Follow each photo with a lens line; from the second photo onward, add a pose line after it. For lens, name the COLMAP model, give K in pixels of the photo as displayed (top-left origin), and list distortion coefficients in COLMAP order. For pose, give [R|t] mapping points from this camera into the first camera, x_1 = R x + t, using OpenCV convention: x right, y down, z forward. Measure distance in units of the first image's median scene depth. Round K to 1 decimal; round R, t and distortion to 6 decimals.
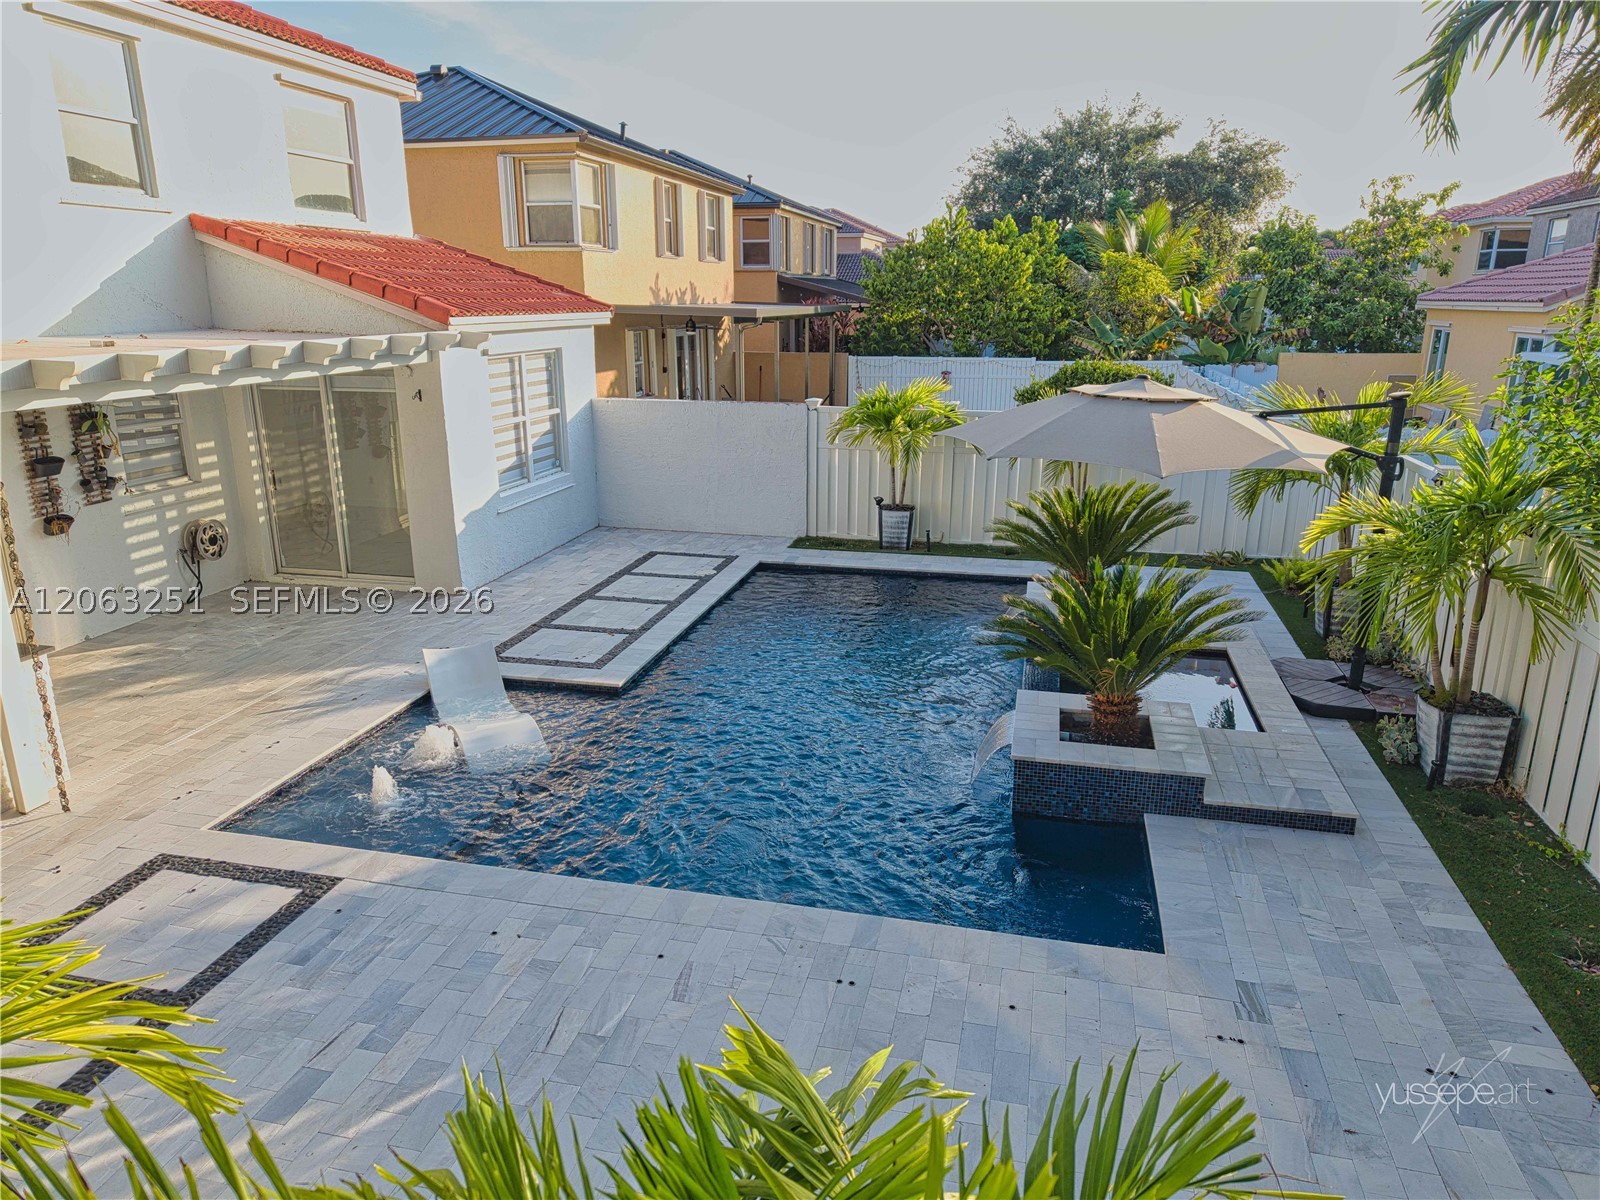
lens RADIAL K [[1062.6, 0, 806.7], [0, 1062.6, 603.5], [0, 0, 1]] dist [0.028935, -0.021551]
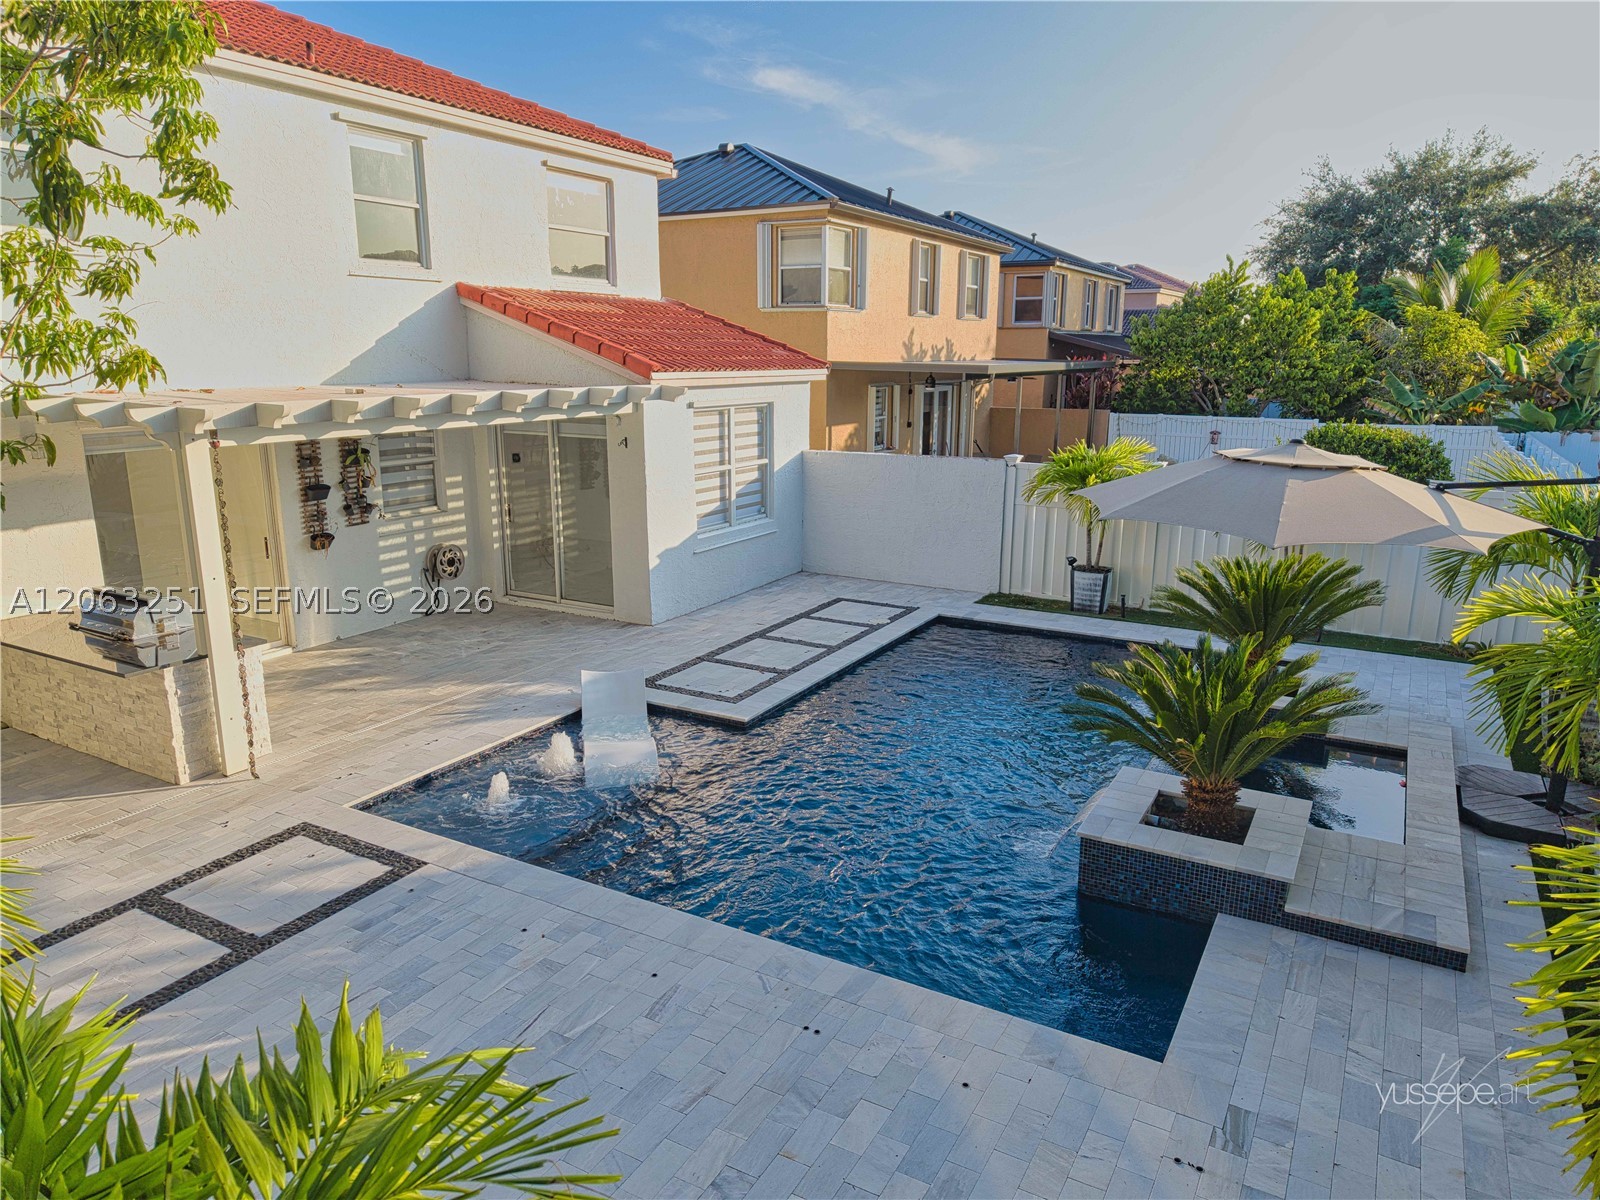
lens RADIAL K [[1062.6, 0, 806.7], [0, 1062.6, 603.5], [0, 0, 1]] dist [0.028935, -0.021551]
pose [[0.960088, 0.067946, -0.271321, 0.126674], [-0.081184, 0.995980, -0.037857, -0.002596], [0.267658, 0.058373, 0.961744, 0.004967]]
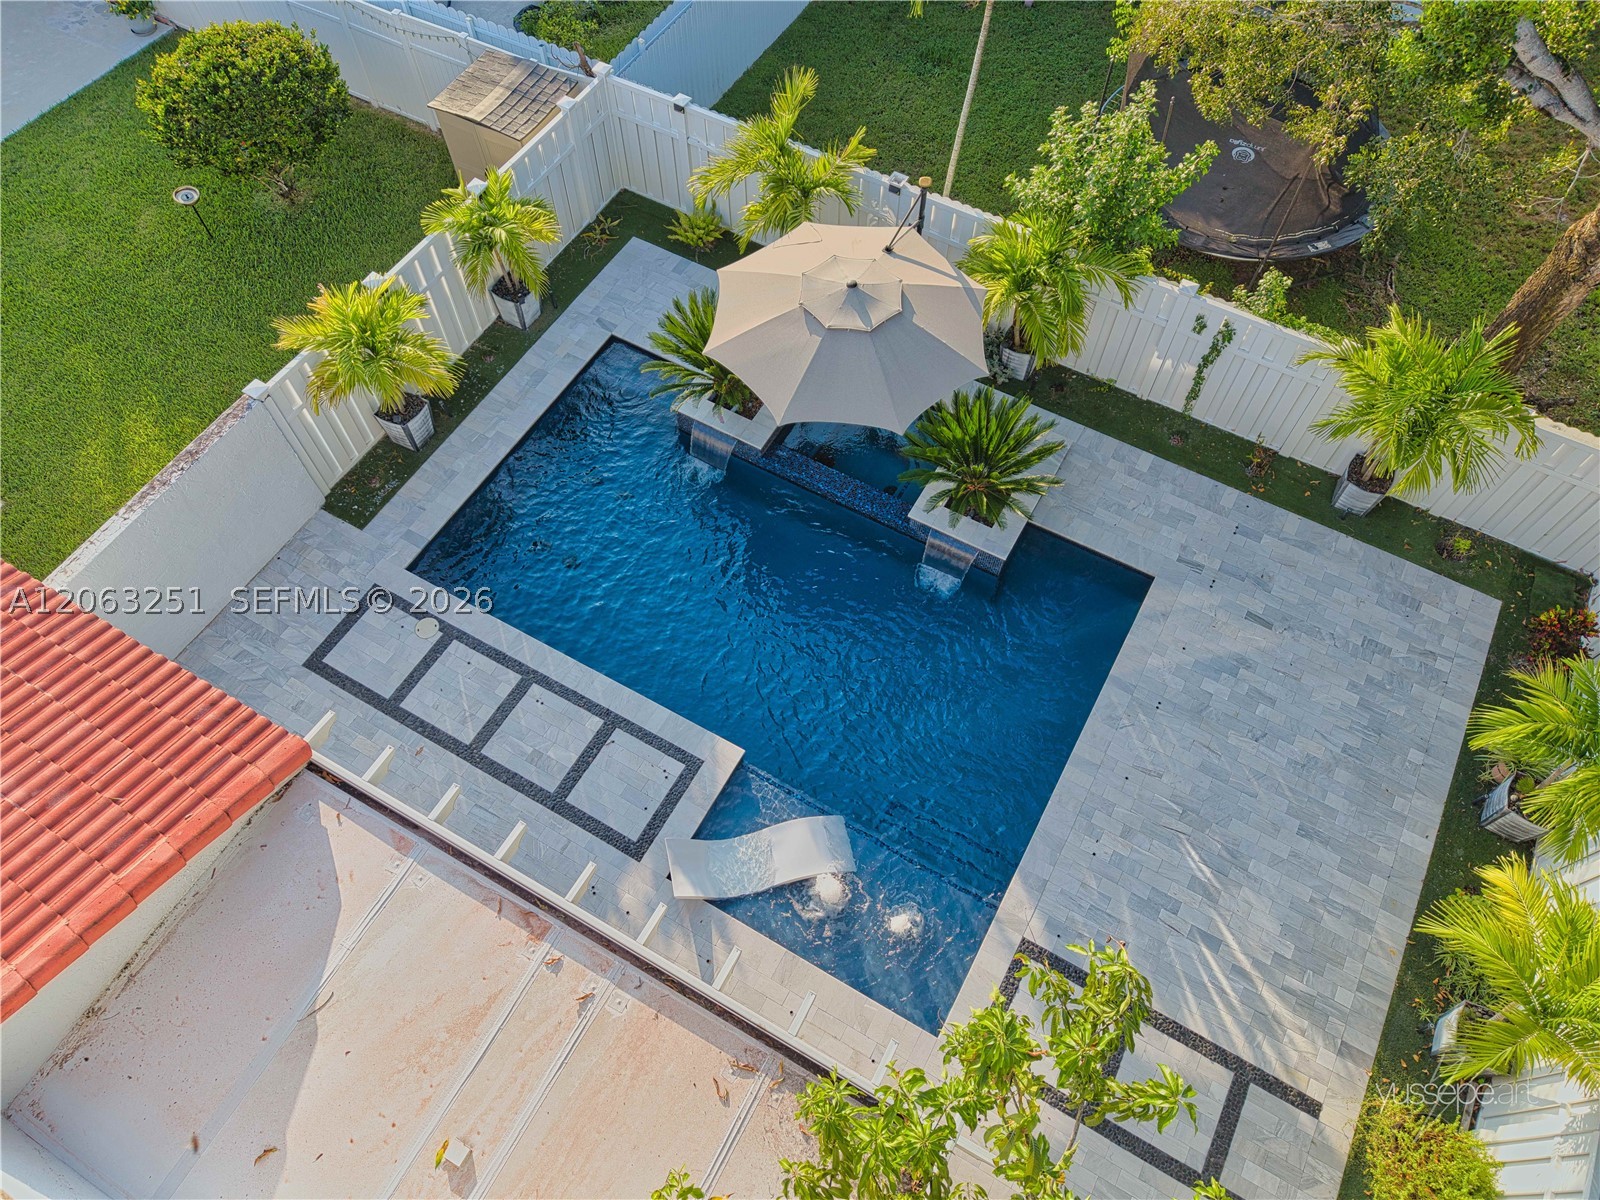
lens RADIAL K [[1085.5, 0, 804.5], [0, 1085.5, 597.2], [0, 0, 1]] dist [0.090304, -0.109793]
pose [[0.280949, -0.827767, 0.485664, -0.499104], [0.254112, 0.552146, 0.794079, -0.807926], [-0.925470, -0.099682, 0.365471, 0.398244]]
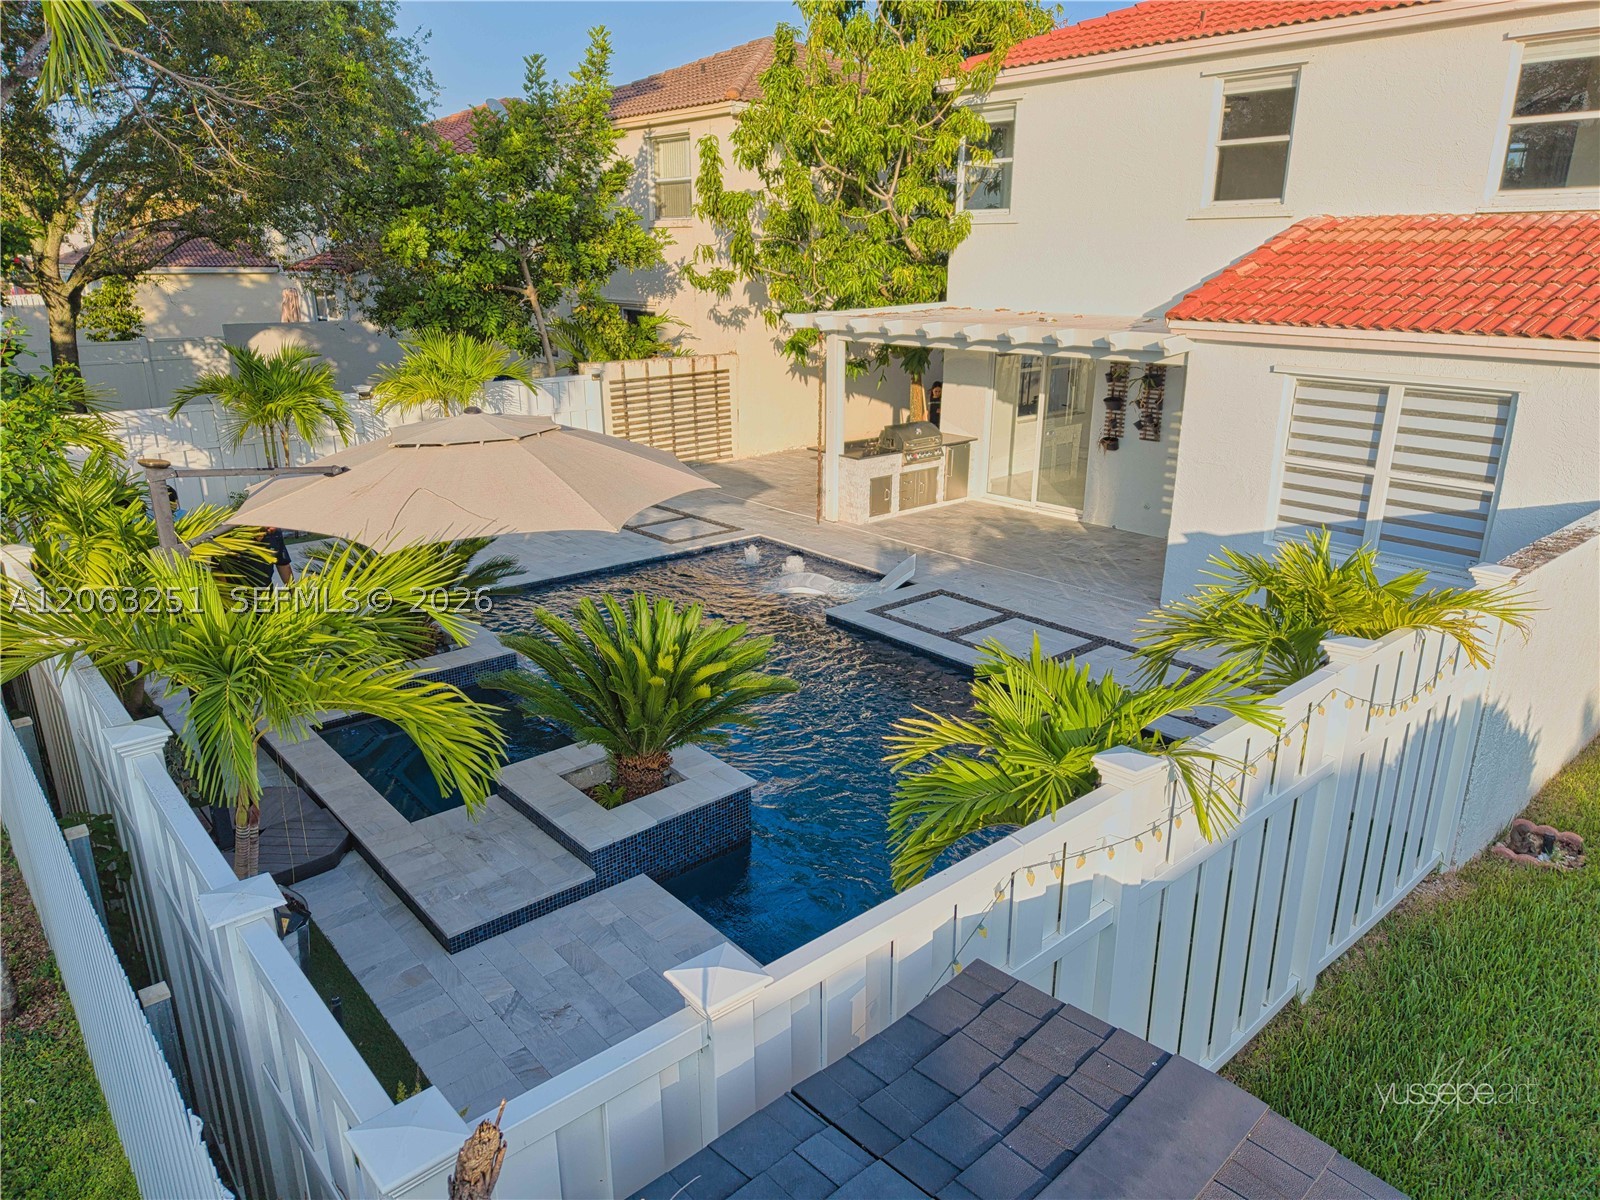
lens RADIAL K [[1060.0, 0, 800.0], [0, 1060.0, 600.0], [0, 0, 1]] dist [0.004506, -0.002689]
pose [[-0.597726, 0.242914, -0.764013, 0.621531], [-0.225193, 0.863750, 0.450804, -0.386762], [0.769423, 0.441508, -0.461583, 1.241724]]
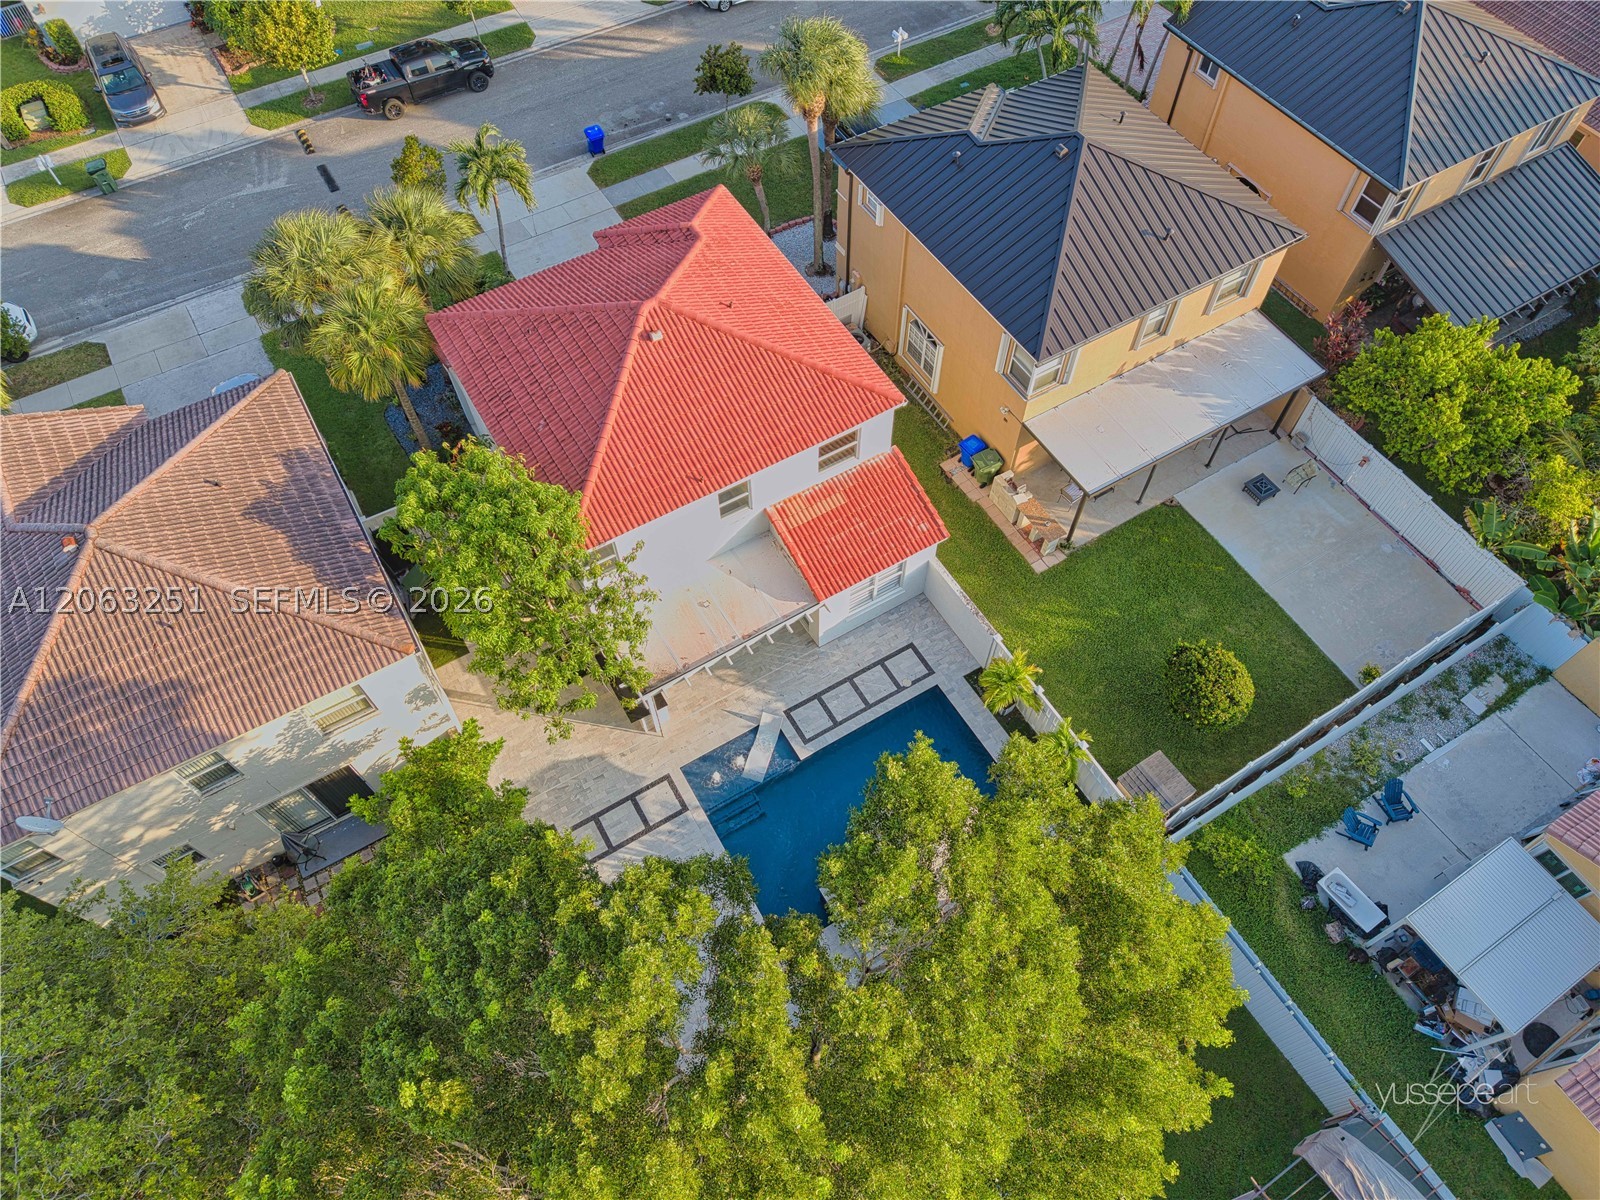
lens RADIAL K [[1085.5, 0, 804.5], [0, 1085.5, 597.2], [0, 0, 1]] dist [0.090304, -0.109793]
pose [[0.692581, 0.607584, -0.388810, 0.651163], [-0.192179, 0.674947, 0.712400, -2.086916], [0.695269, -0.418673, 0.584220, -0.565399]]
